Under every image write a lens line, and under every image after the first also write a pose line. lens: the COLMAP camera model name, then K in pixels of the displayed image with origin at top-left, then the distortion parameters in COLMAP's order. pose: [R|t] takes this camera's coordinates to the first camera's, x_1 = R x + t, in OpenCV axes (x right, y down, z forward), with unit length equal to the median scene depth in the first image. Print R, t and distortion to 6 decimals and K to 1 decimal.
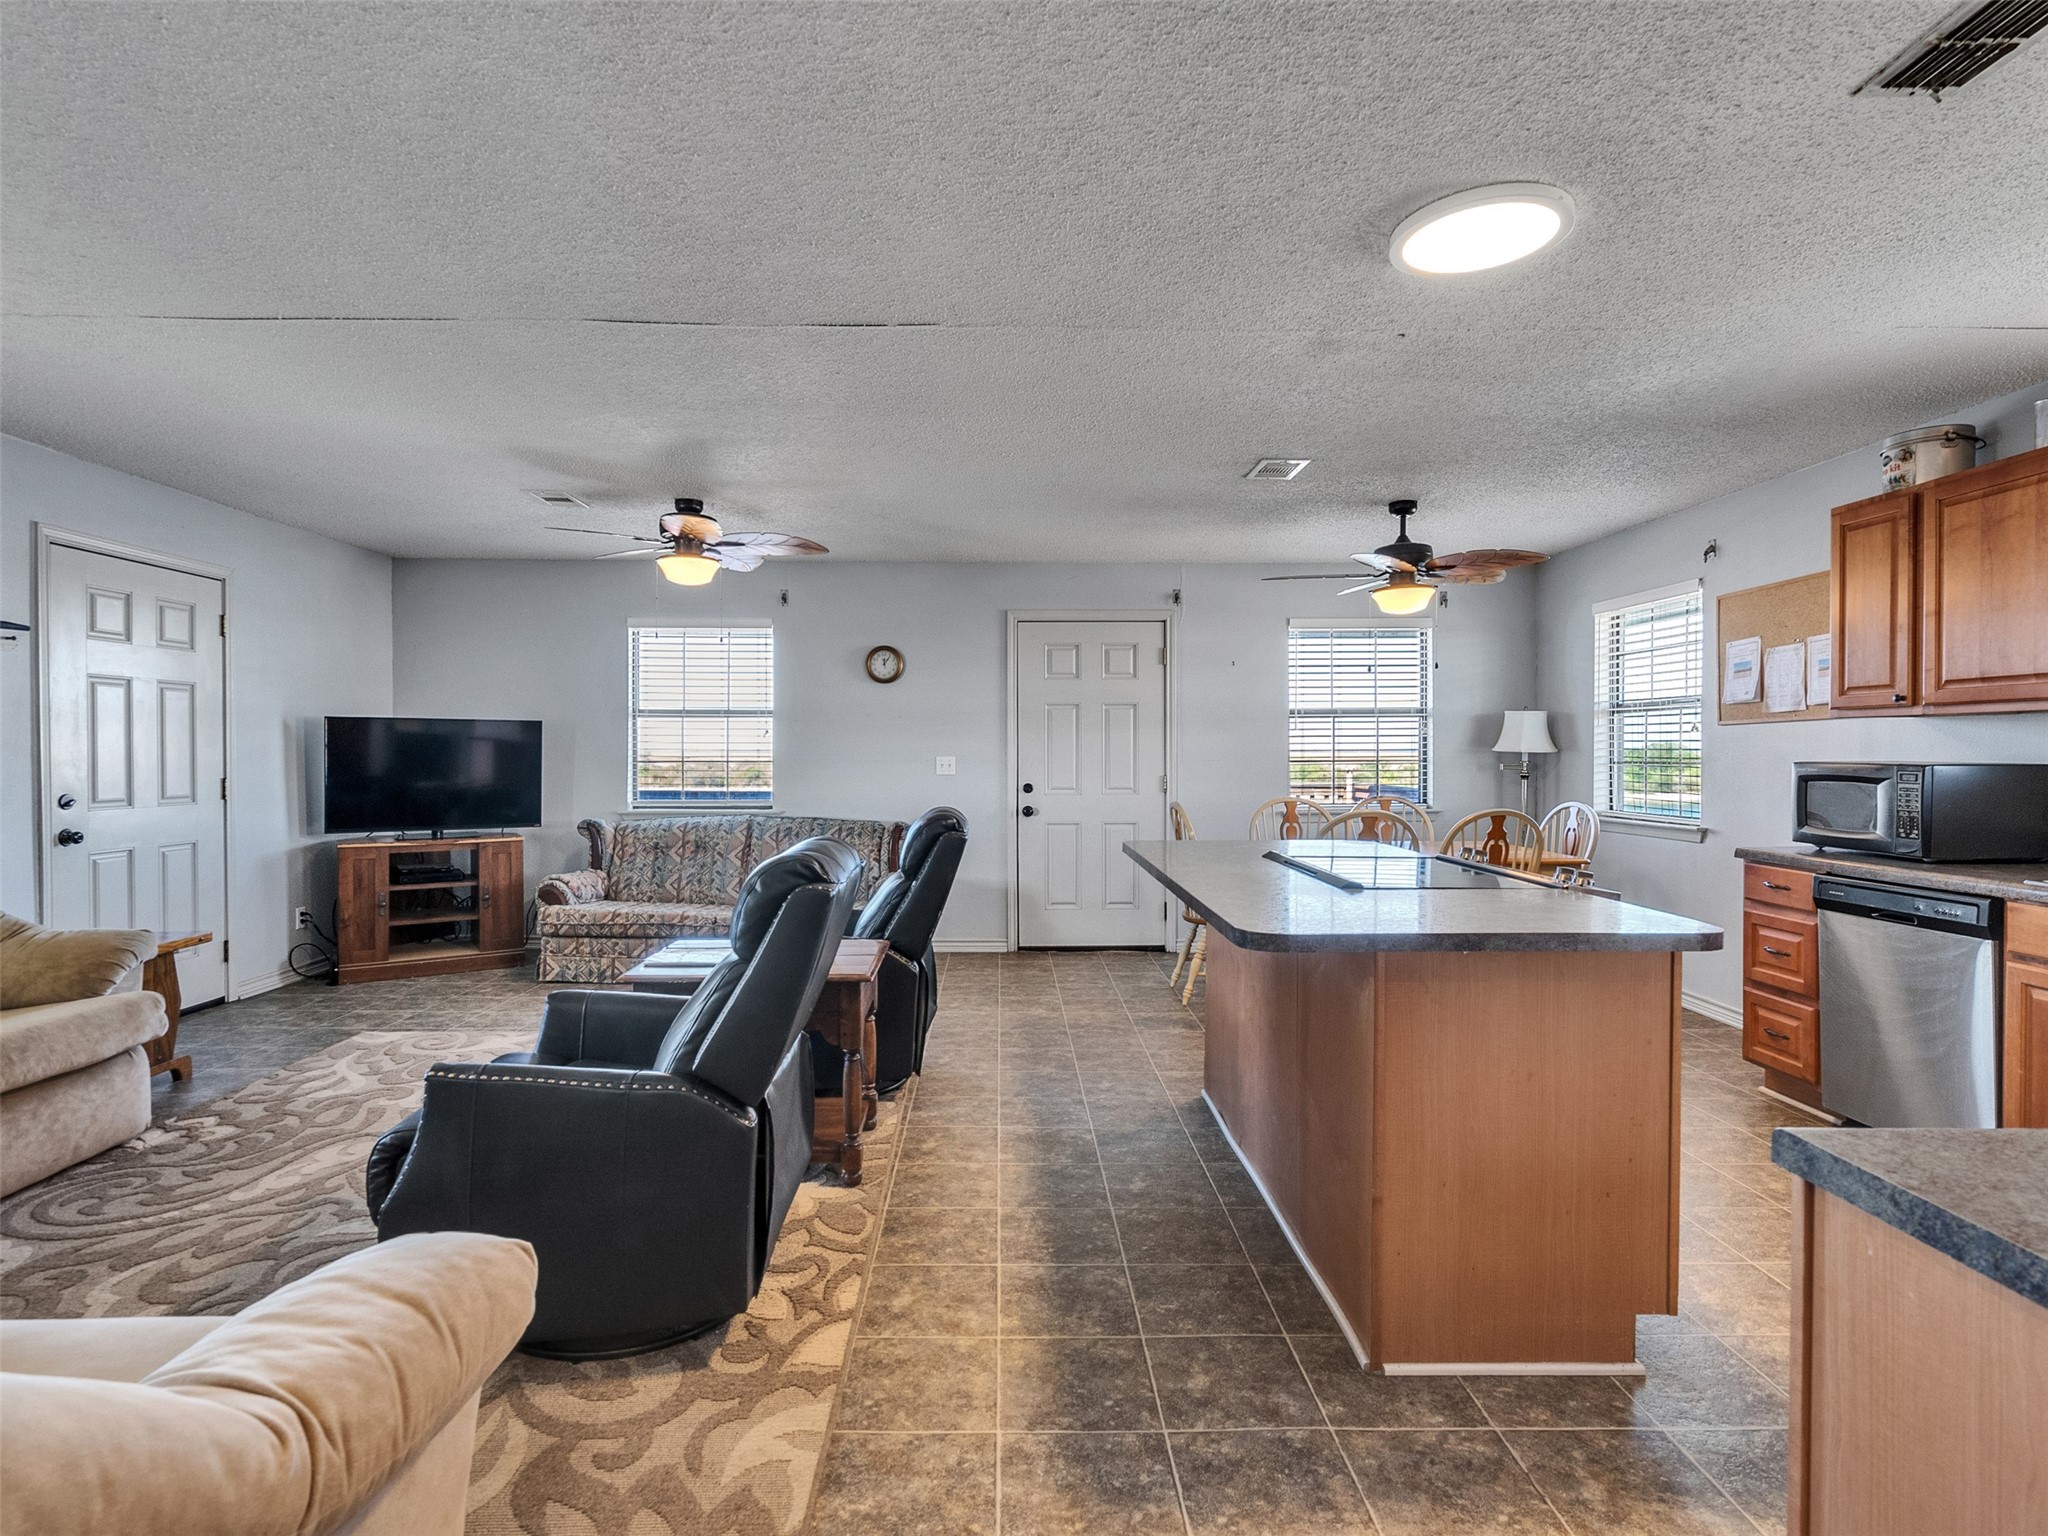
lens RADIAL K [[1041.0, 0, 1010.4], [0, 1041.0, 755.8], [0, 0, 1]] dist [-0.011798, 0.004526]
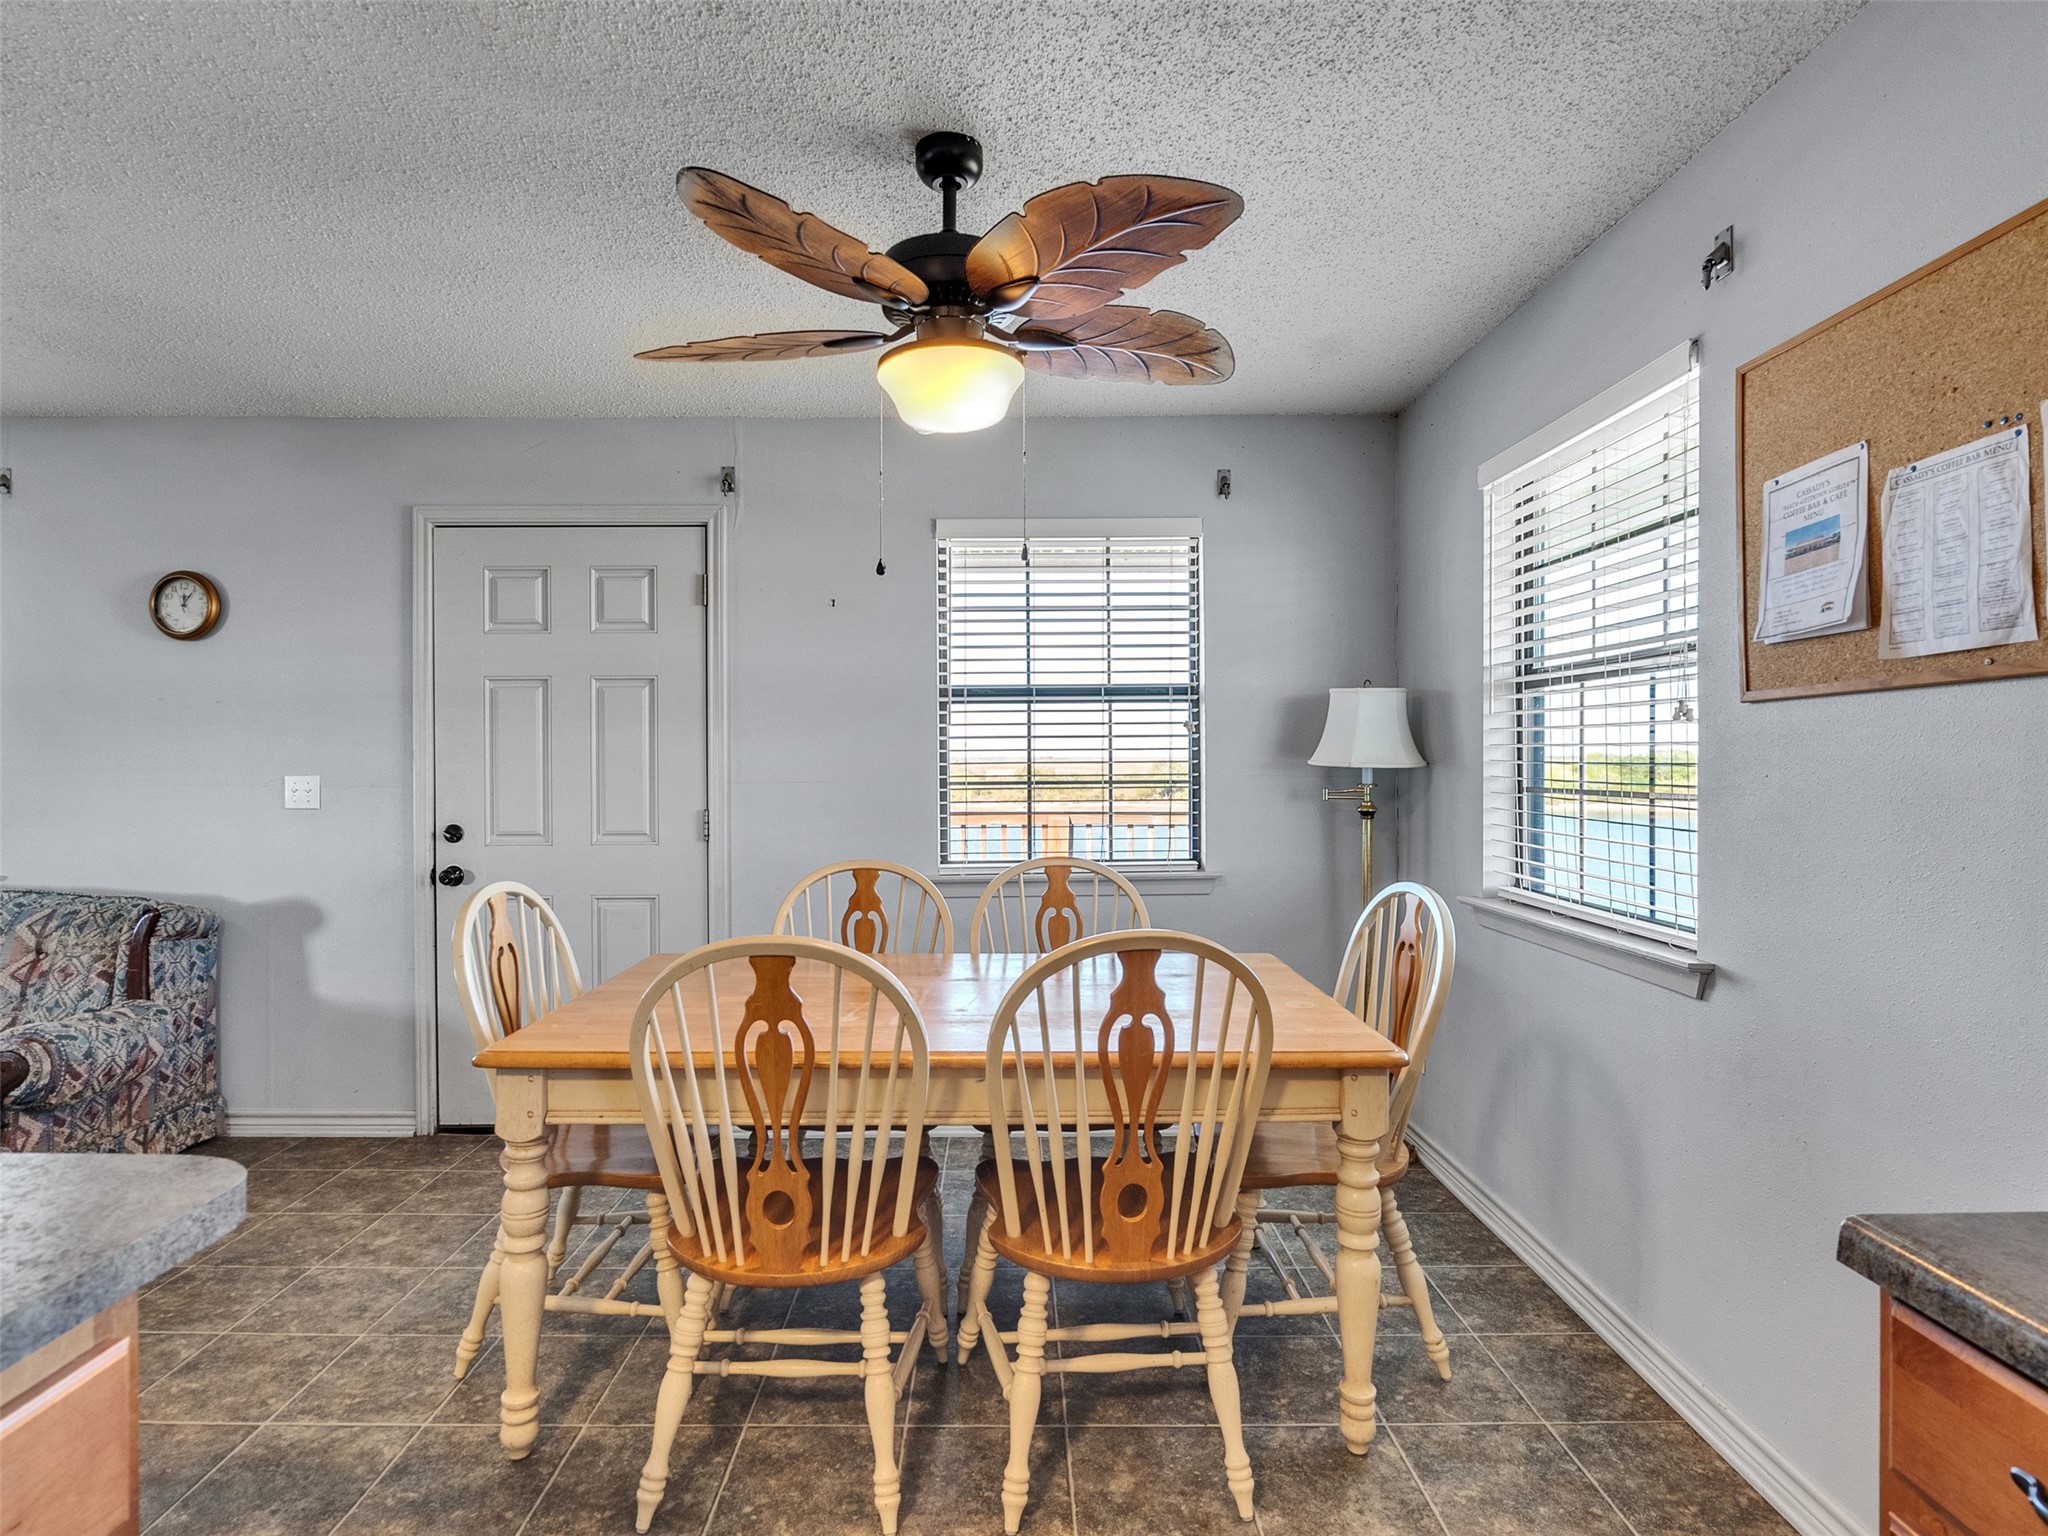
lens RADIAL K [[1041.0, 0, 1020.5], [0, 1041.0, 769.2], [0, 0, 1]] dist [-0.011798, 0.004526]
pose [[0.999869, -0.000755, 0.016148, 0.302233], [0.000760, 1.000000, -0.000271, -0.002326], [-0.016148, 0.000283, 0.999870, 0.458843]]
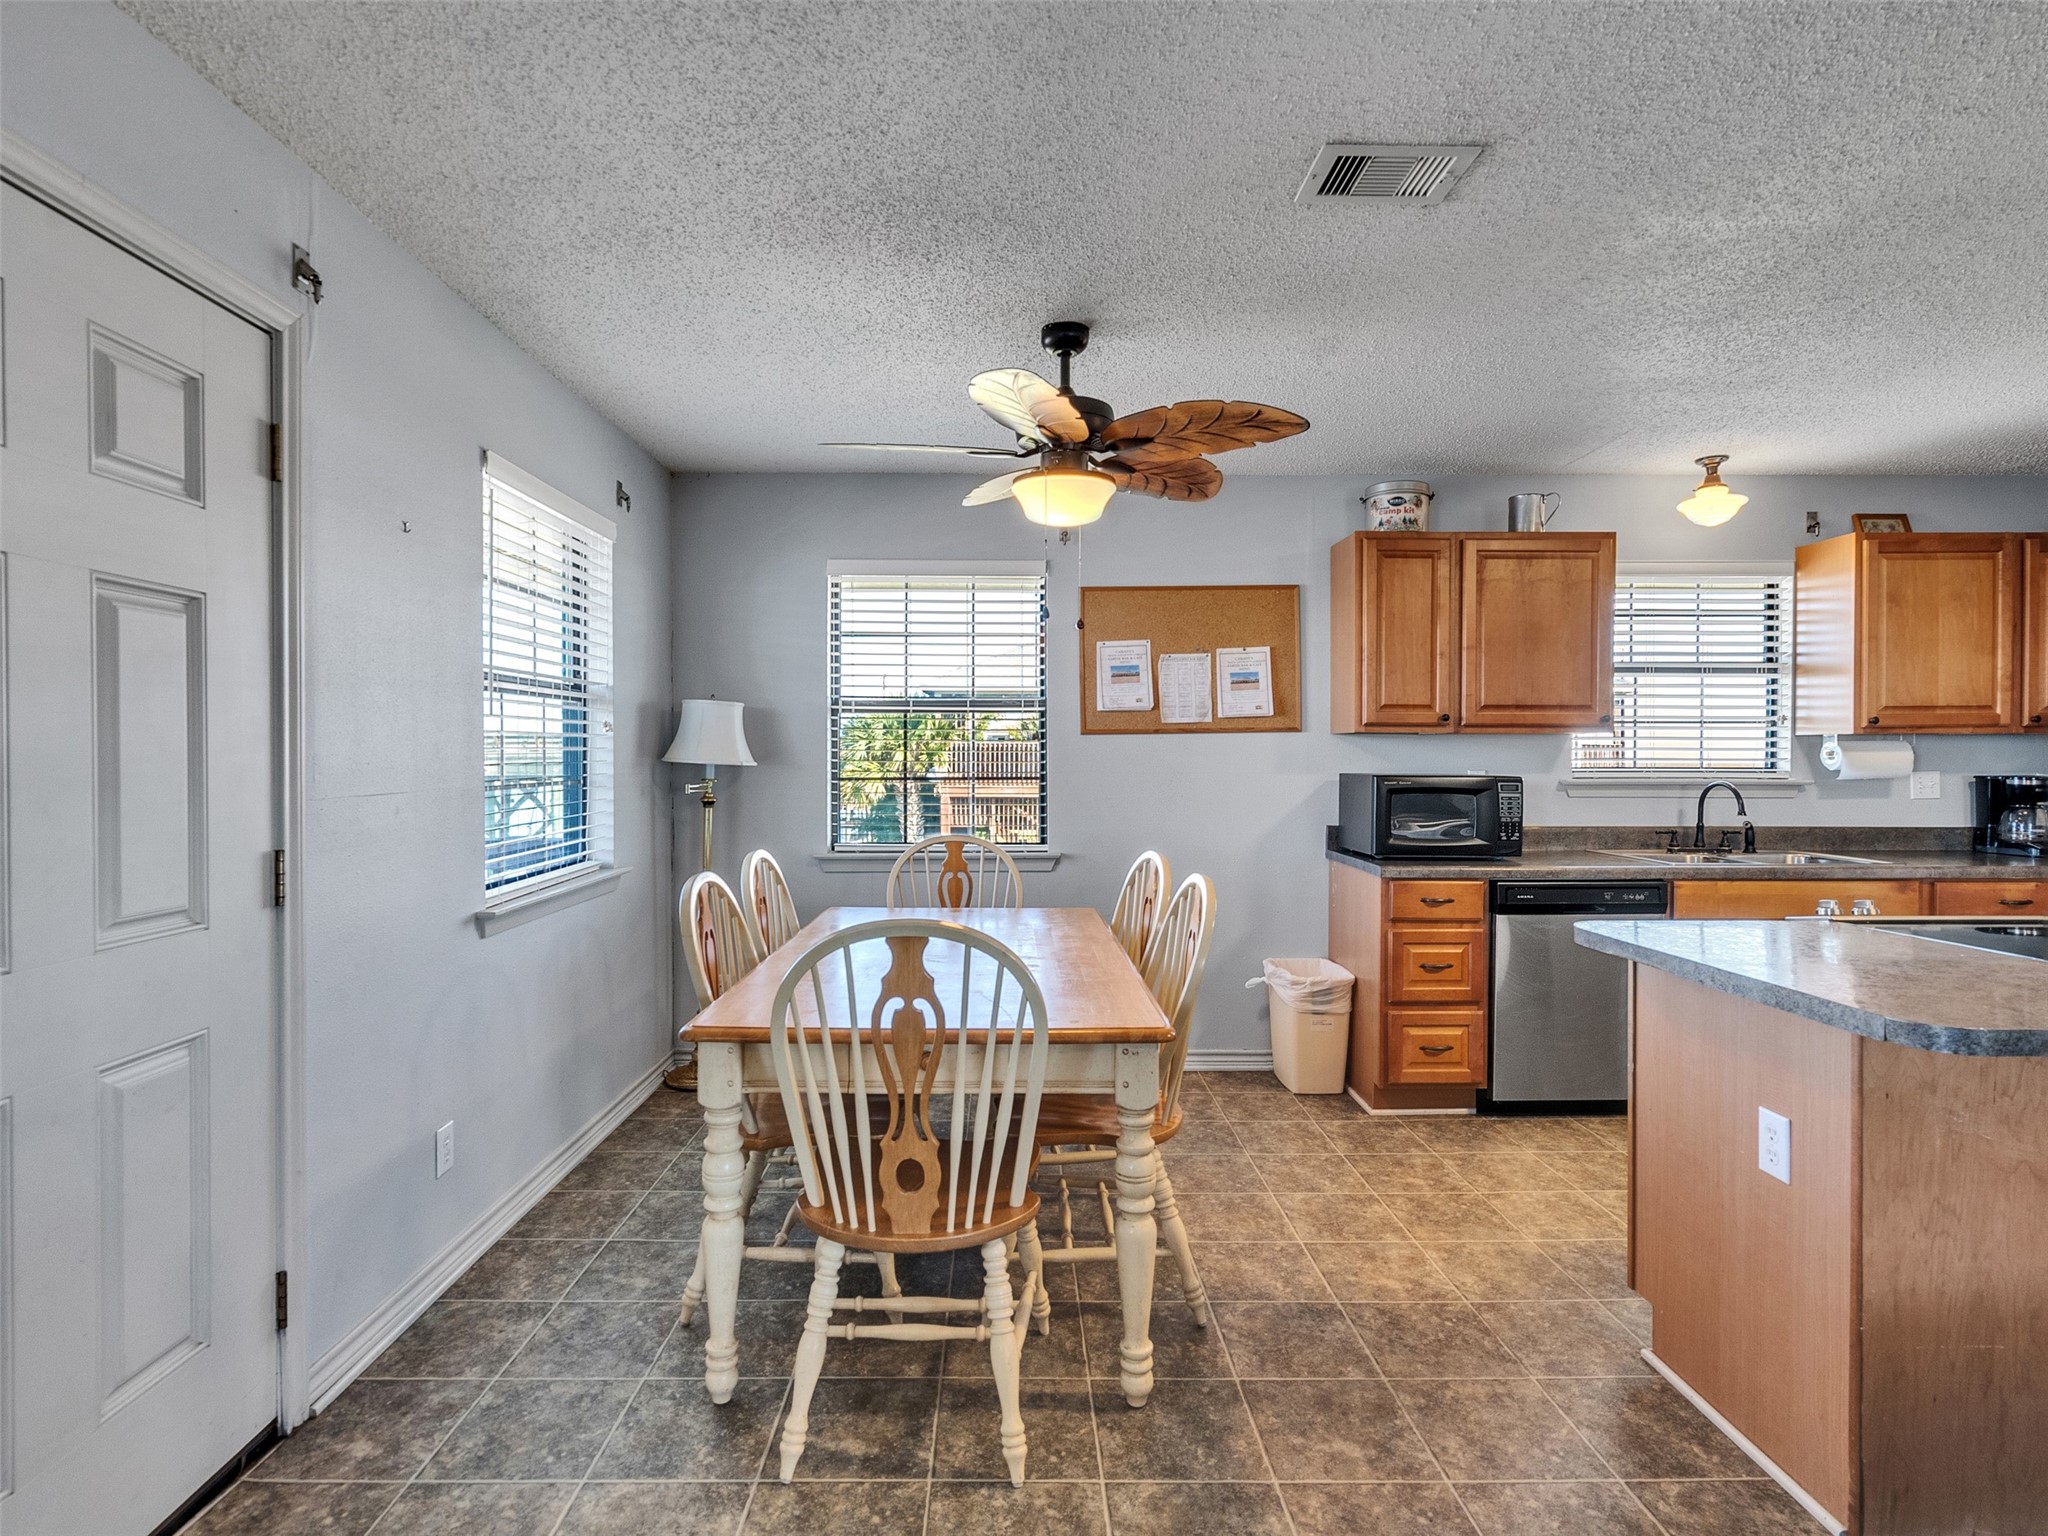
lens RADIAL K [[1041.0, 0, 1016.9], [0, 1041.0, 763.4], [0, 0, 1]] dist [-0.011798, 0.004526]
pose [[0.006688, -0.007113, 0.999952, -0.148112], [0.002105, 0.999973, 0.007099, -0.008116], [-0.999975, 0.002057, 0.006703, 0.785262]]
